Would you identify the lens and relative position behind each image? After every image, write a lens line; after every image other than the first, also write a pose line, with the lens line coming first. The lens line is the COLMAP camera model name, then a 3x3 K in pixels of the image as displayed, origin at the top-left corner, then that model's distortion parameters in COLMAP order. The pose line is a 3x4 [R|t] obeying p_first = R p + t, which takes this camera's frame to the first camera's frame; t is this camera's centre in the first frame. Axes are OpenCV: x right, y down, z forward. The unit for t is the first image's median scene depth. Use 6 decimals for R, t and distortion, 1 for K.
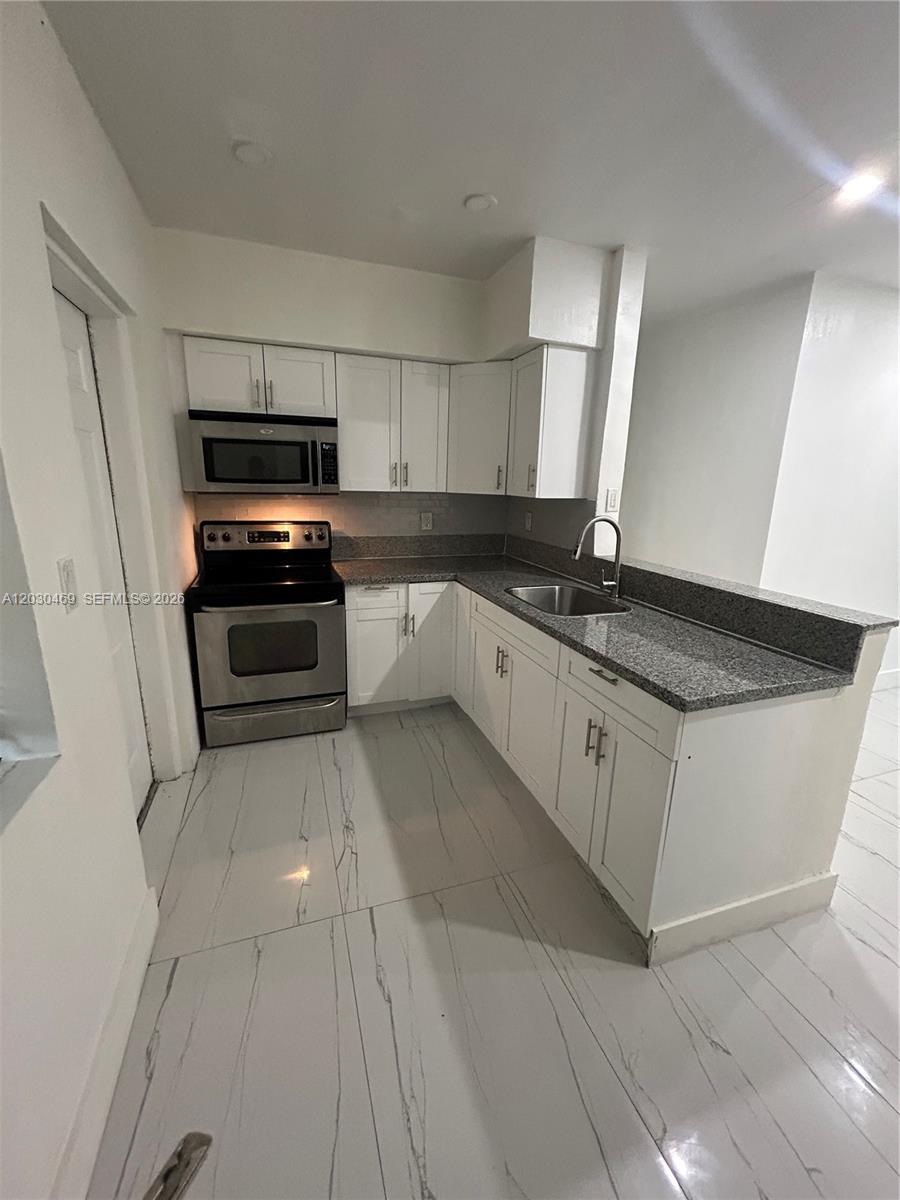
lens RADIAL K [[489.1, 0, 450.0], [0, 489.1, 600.0], [0, 0, 1]] dist [0.001035, 0.000274]
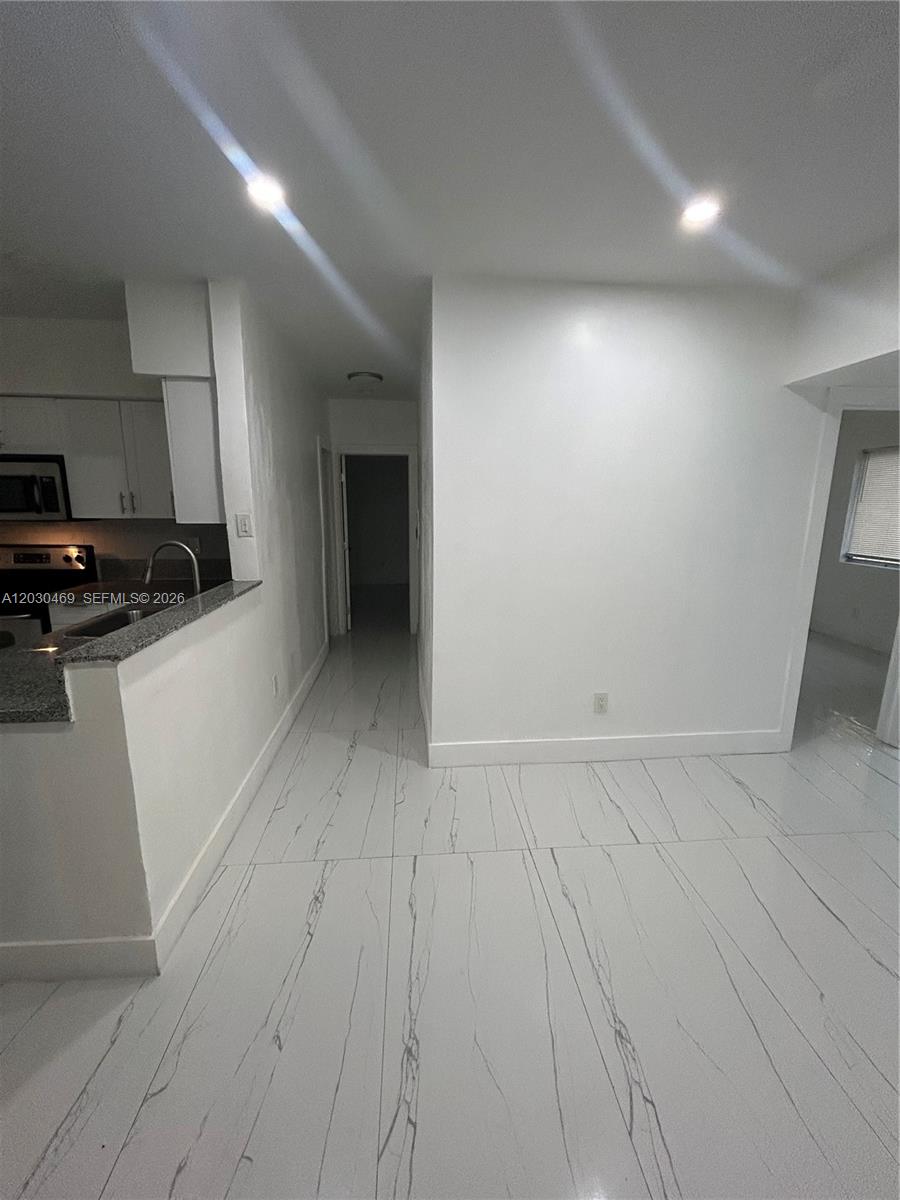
lens RADIAL K [[483.1, 0, 450.0], [0, 483.1, 600.0], [0, 0, 1]] dist [0.000364, 0.000028]
pose [[0.968502, 0.034599, -0.246592, 0.904155], [-0.048768, 0.997477, -0.051586, -0.021311], [0.244185, 0.061987, 0.967745, 0.151732]]
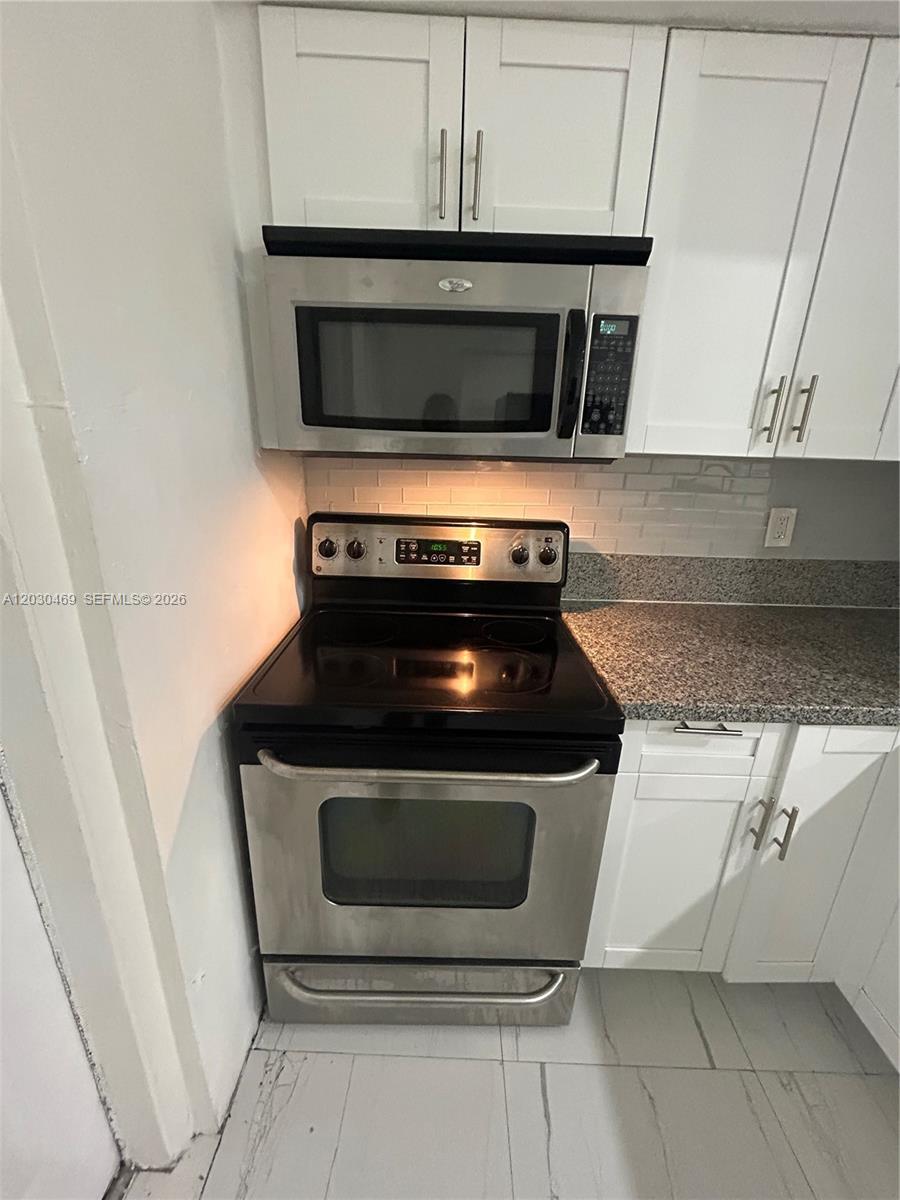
lens RADIAL K [[489.1, 0, 450.0], [0, 489.1, 600.0], [0, 0, 1]] dist [0.001035, 0.000274]
pose [[0.941886, 0.108042, -0.318085, -0.216560], [-0.086869, 0.992998, 0.080055, -0.127673], [0.324507, -0.047771, 0.944676, 0.587517]]
